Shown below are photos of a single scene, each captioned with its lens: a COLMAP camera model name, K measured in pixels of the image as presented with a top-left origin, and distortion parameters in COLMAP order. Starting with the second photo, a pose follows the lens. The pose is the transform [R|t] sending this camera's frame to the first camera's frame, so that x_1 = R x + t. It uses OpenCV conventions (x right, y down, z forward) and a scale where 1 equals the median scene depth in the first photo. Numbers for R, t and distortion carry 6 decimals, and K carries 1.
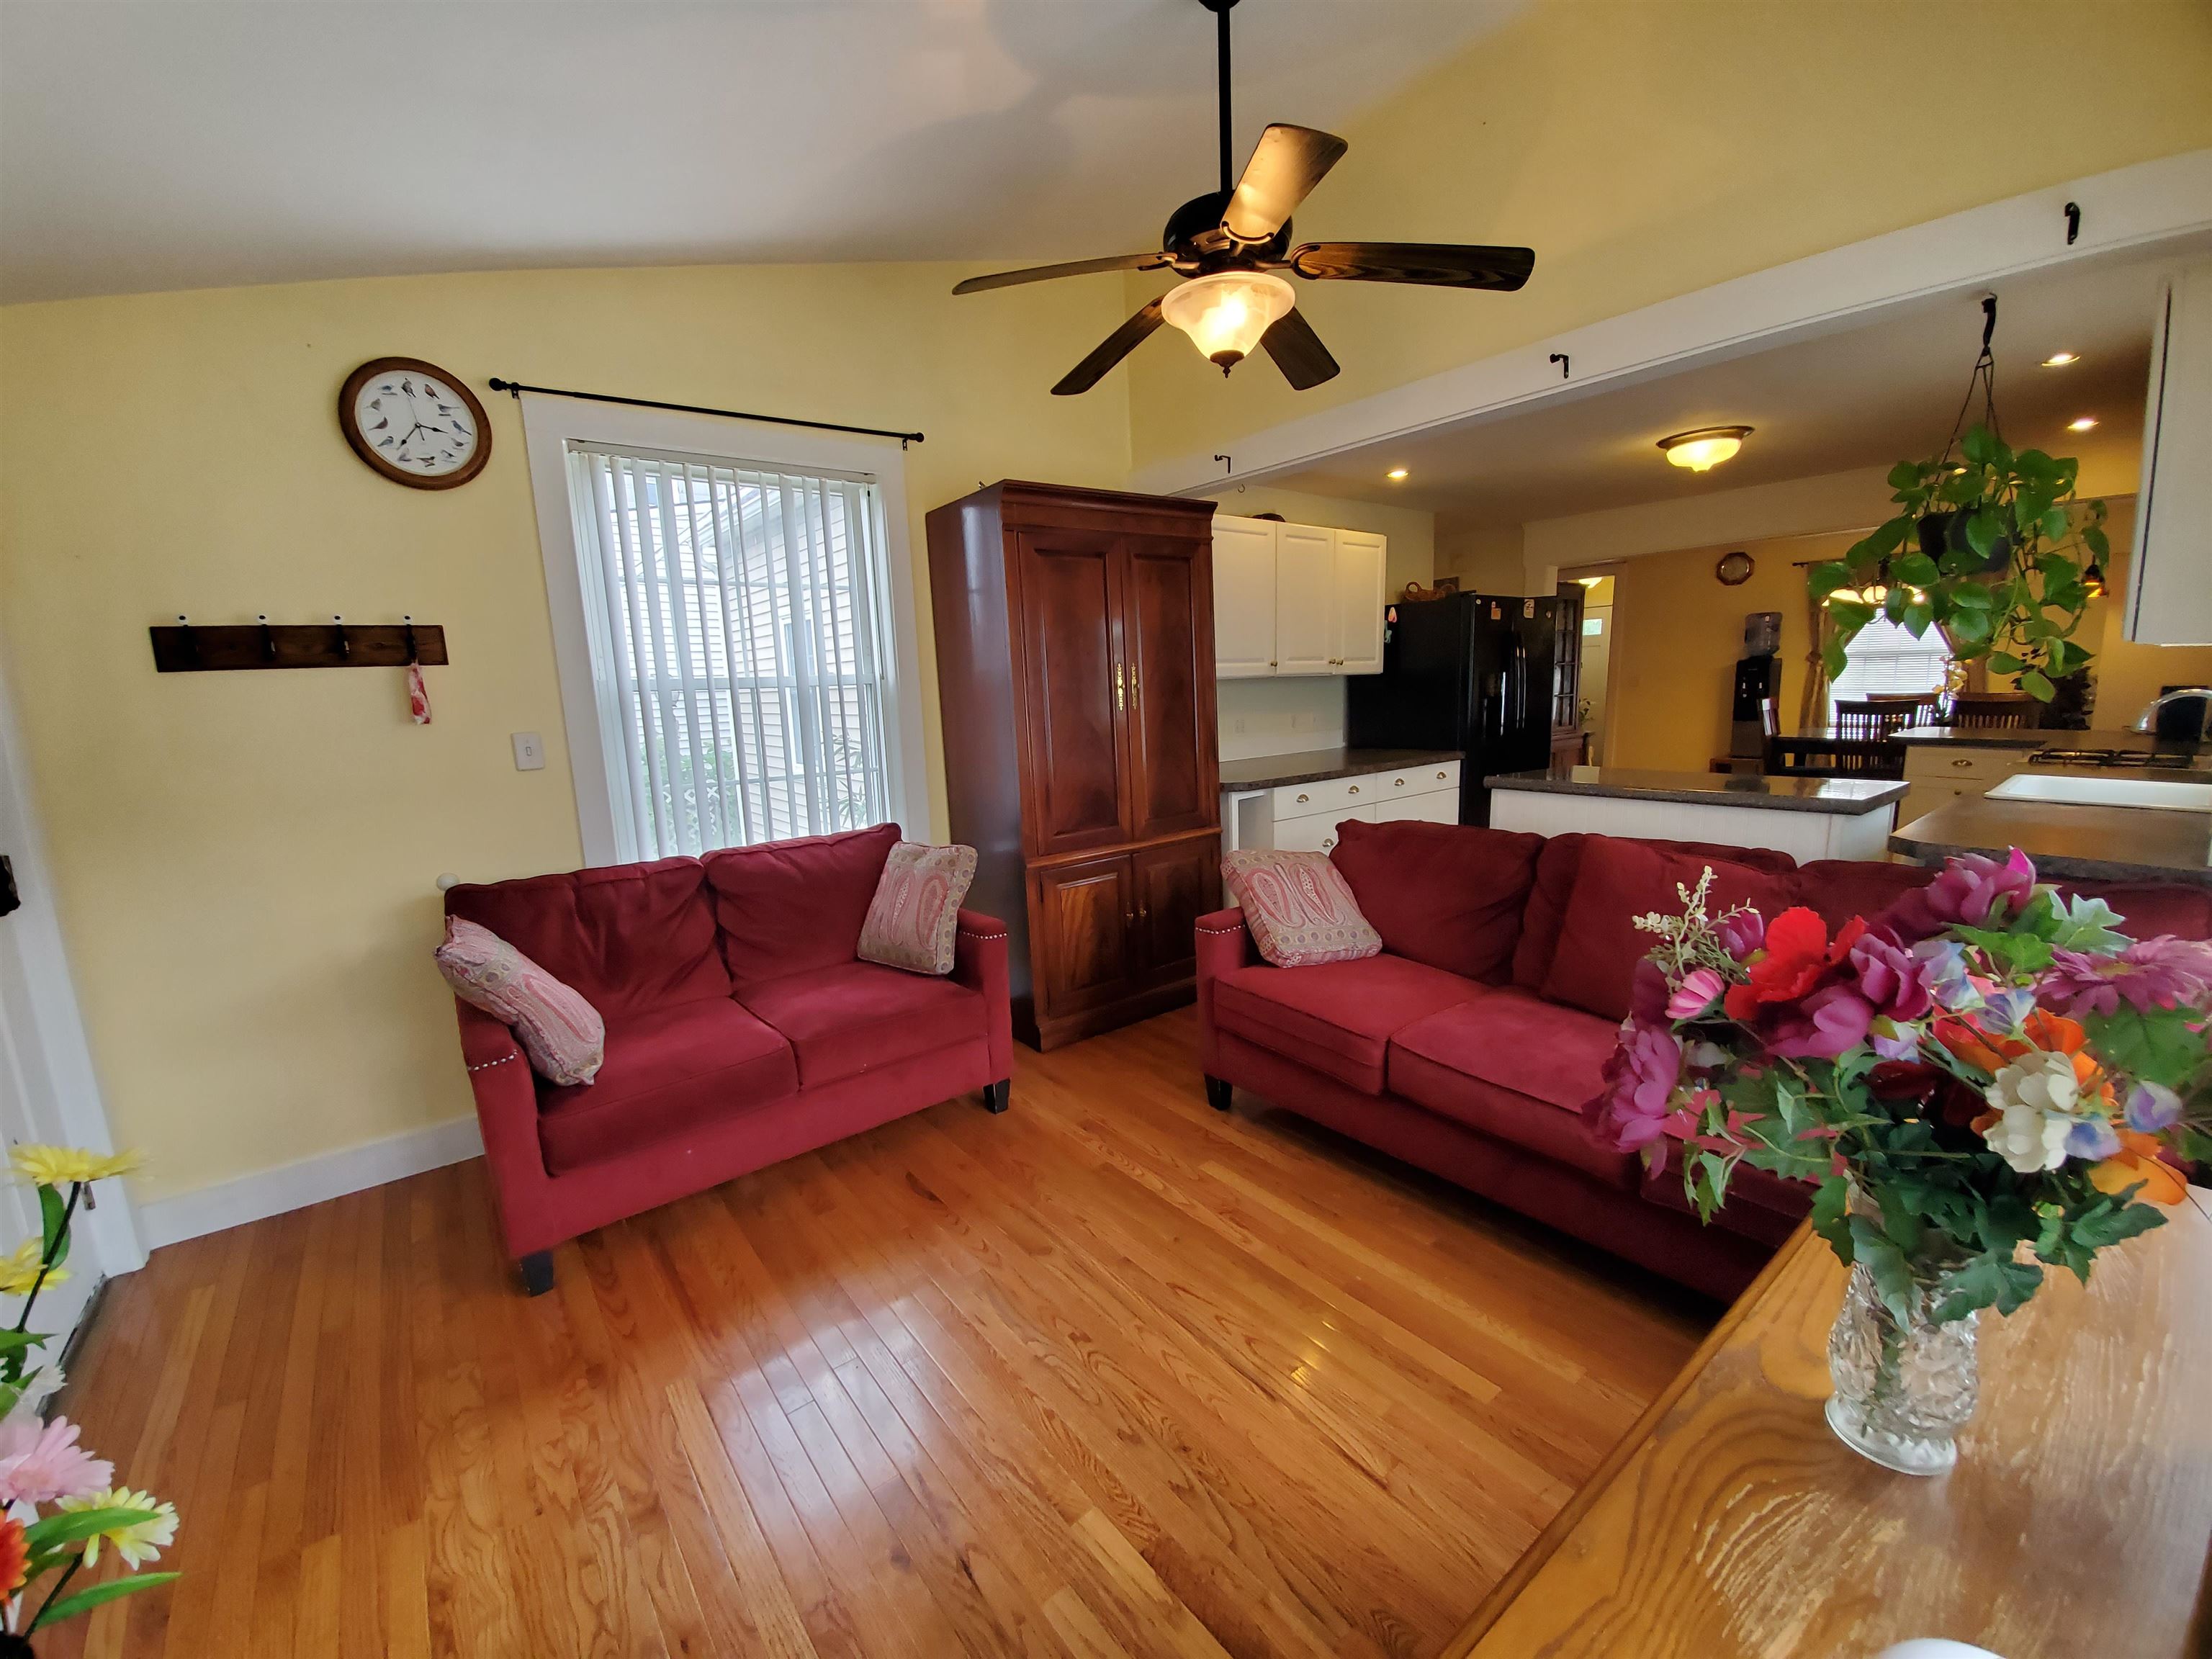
lens RADIAL K [[883.9, 0, 1083.7], [0, 883.9, 821.6], [0, 0, 1]] dist [-0.008994, -0.004207]
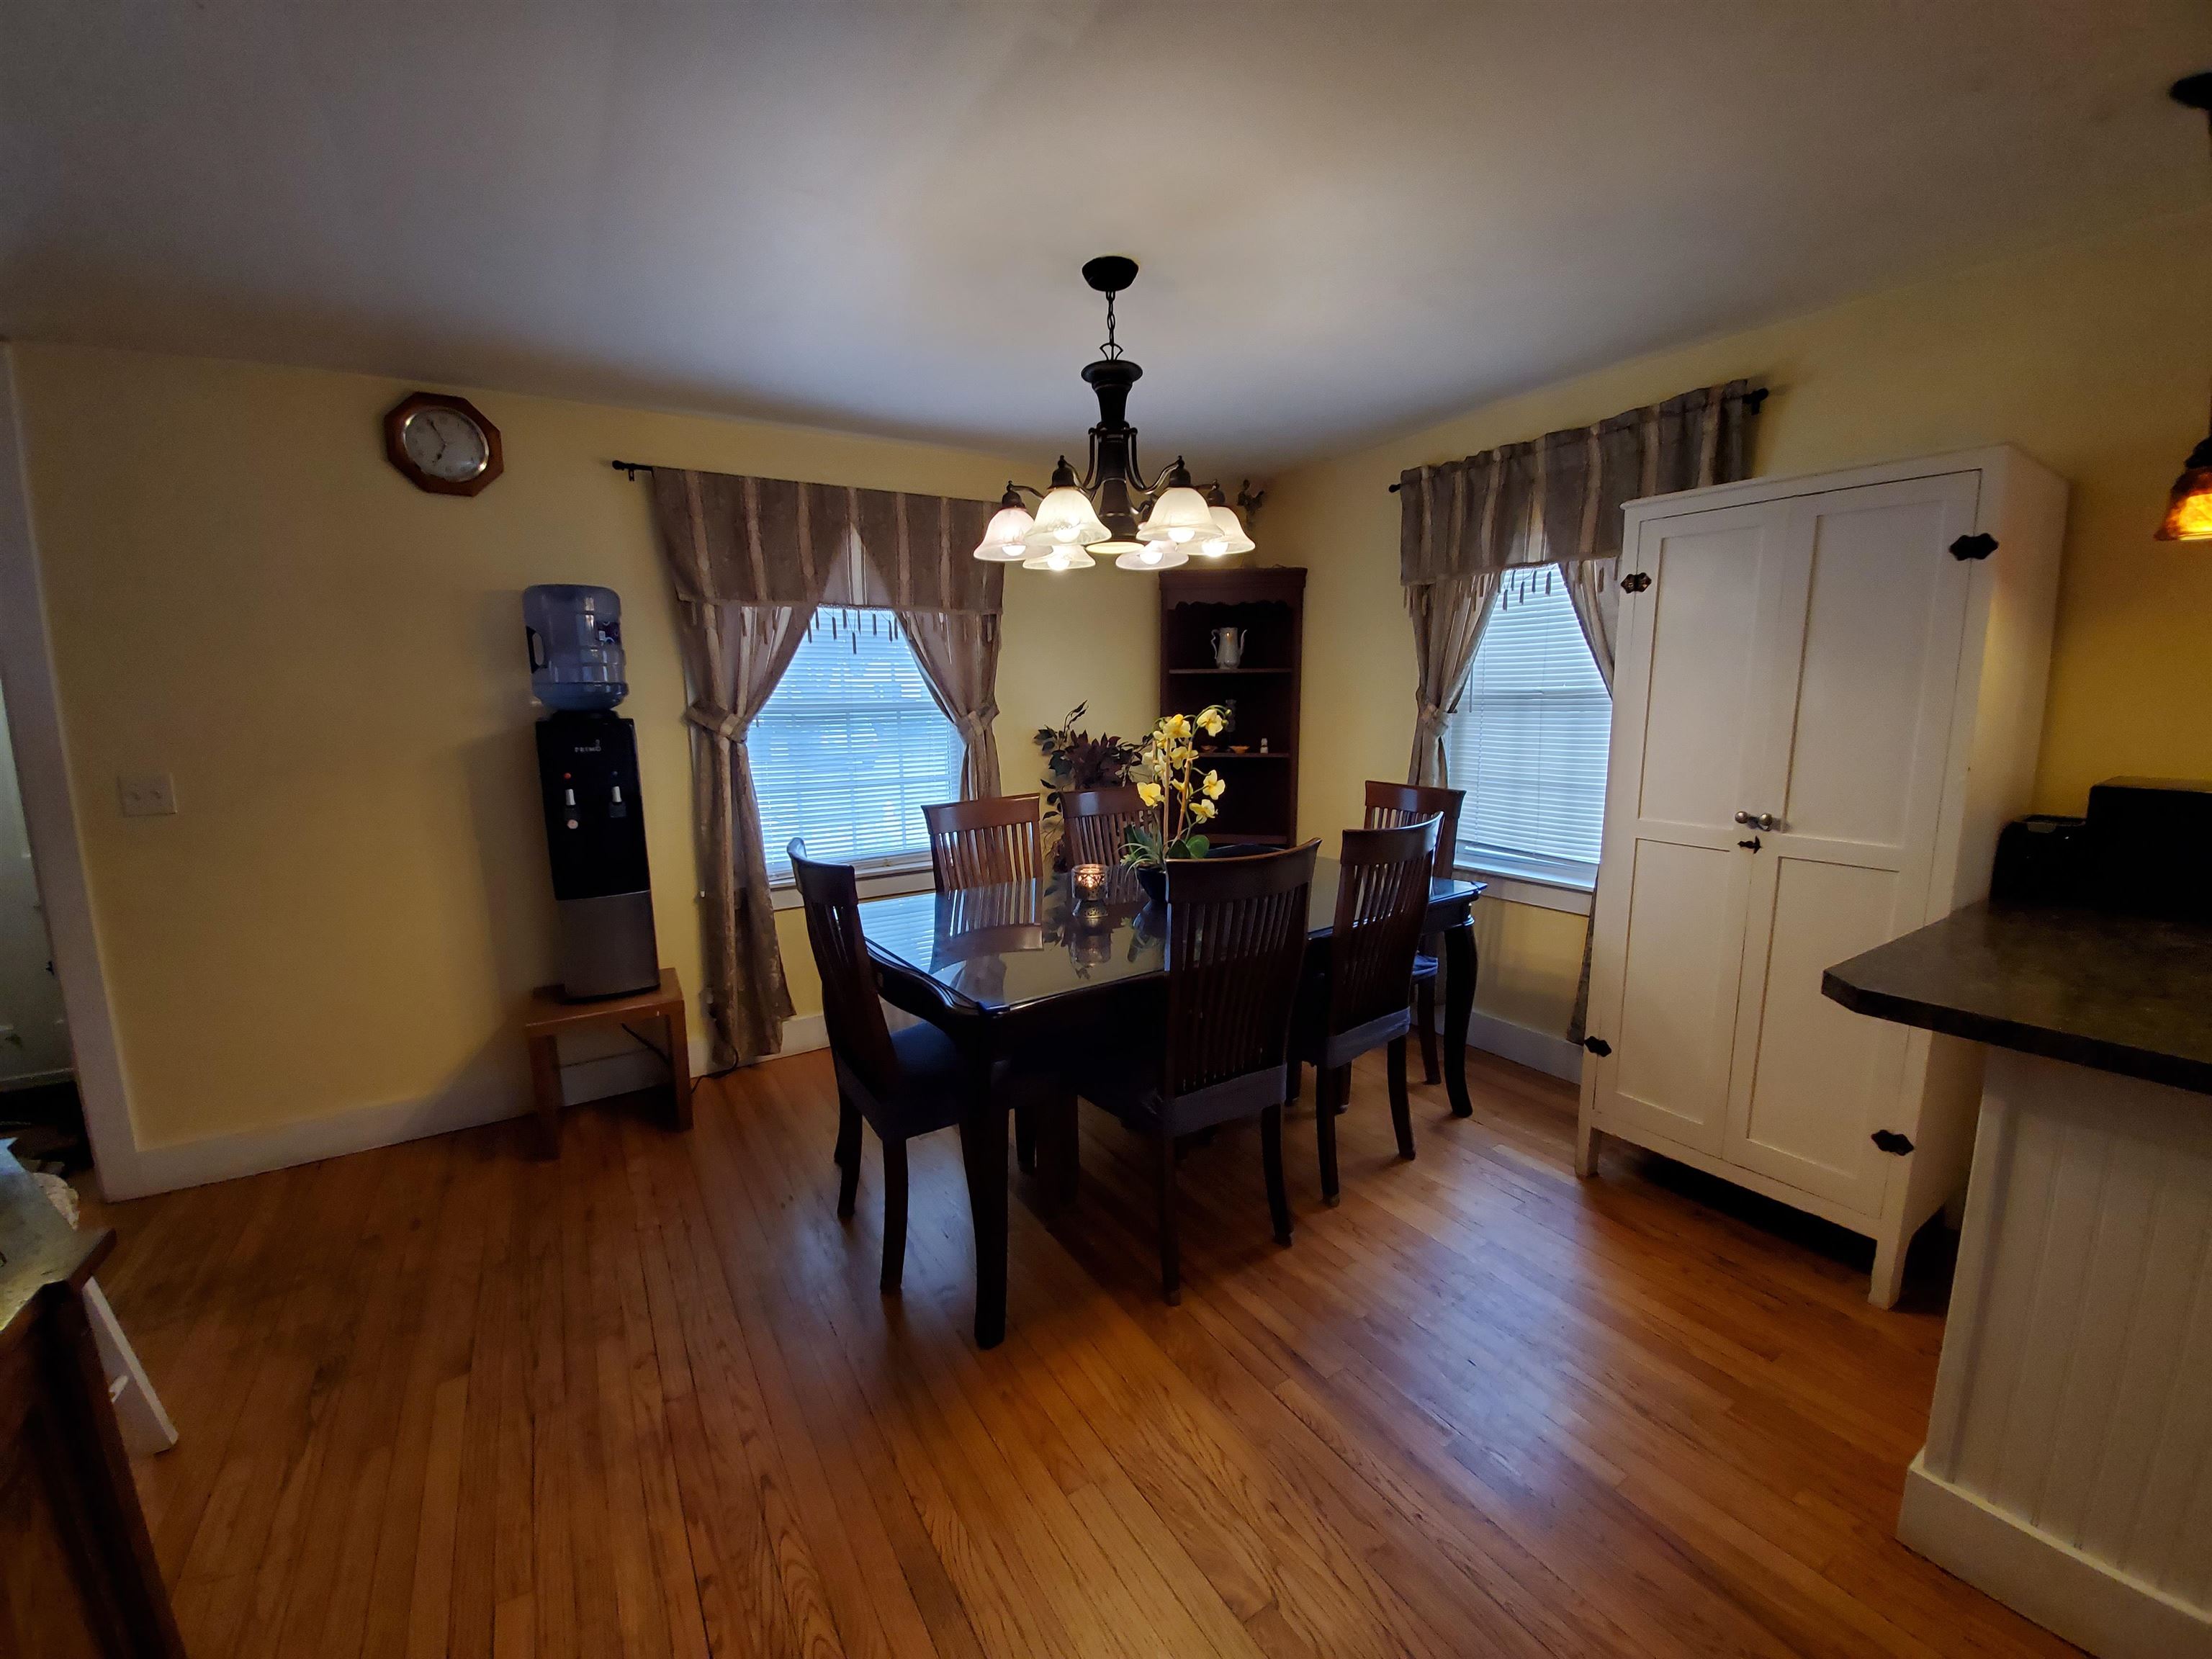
lens RADIAL K [[883.9, 0, 1085.9], [0, 883.9, 819.2], [0, 0, 1]] dist [-0.008994, -0.004207]
pose [[0.080533, -0.091829, 0.992513, 1.185488], [0.157405, 0.984424, 0.078309, -0.384829], [-0.984245, 0.149920, 0.093732, 2.112894]]
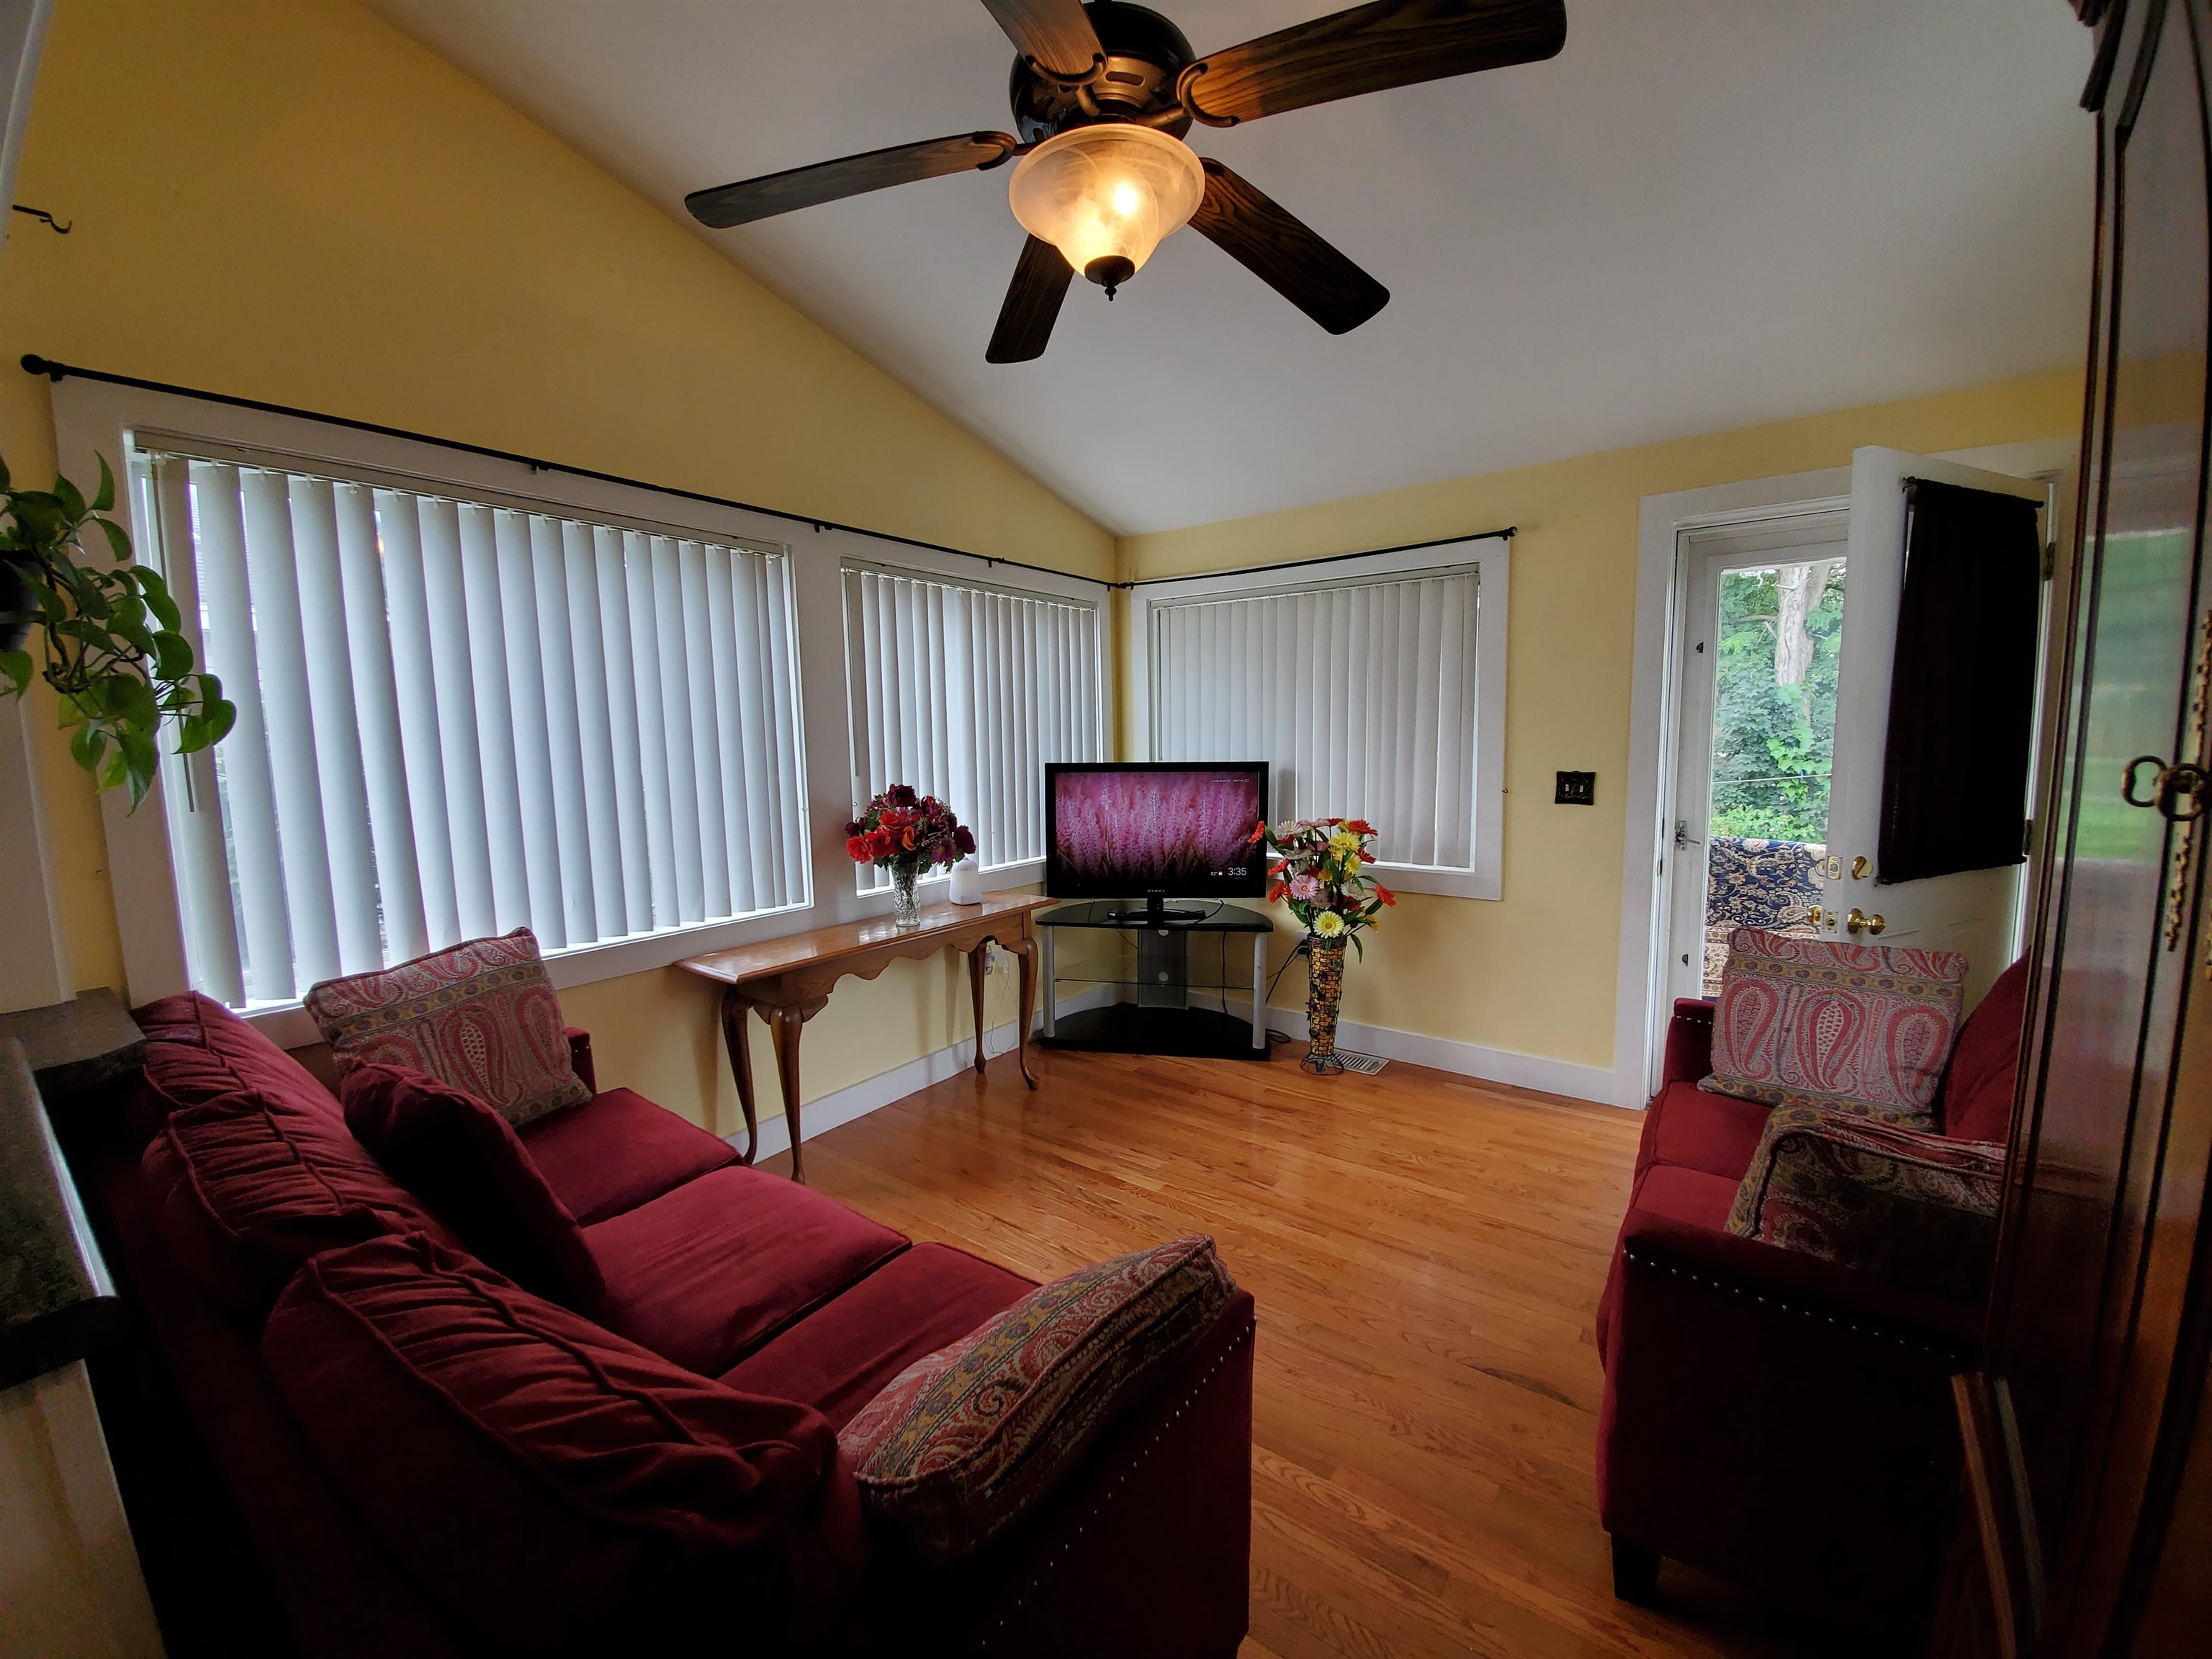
lens RADIAL K [[883.9, 0, 1097.7], [0, 883.9, 827.9], [0, 0, 1]] dist [-0.008994, -0.004207]
pose [[-0.959943, 0.096139, -0.263184, 0.284592], [0.023677, 0.963766, 0.265695, -0.226797], [0.279192, 0.248820, -0.927438, 1.303139]]
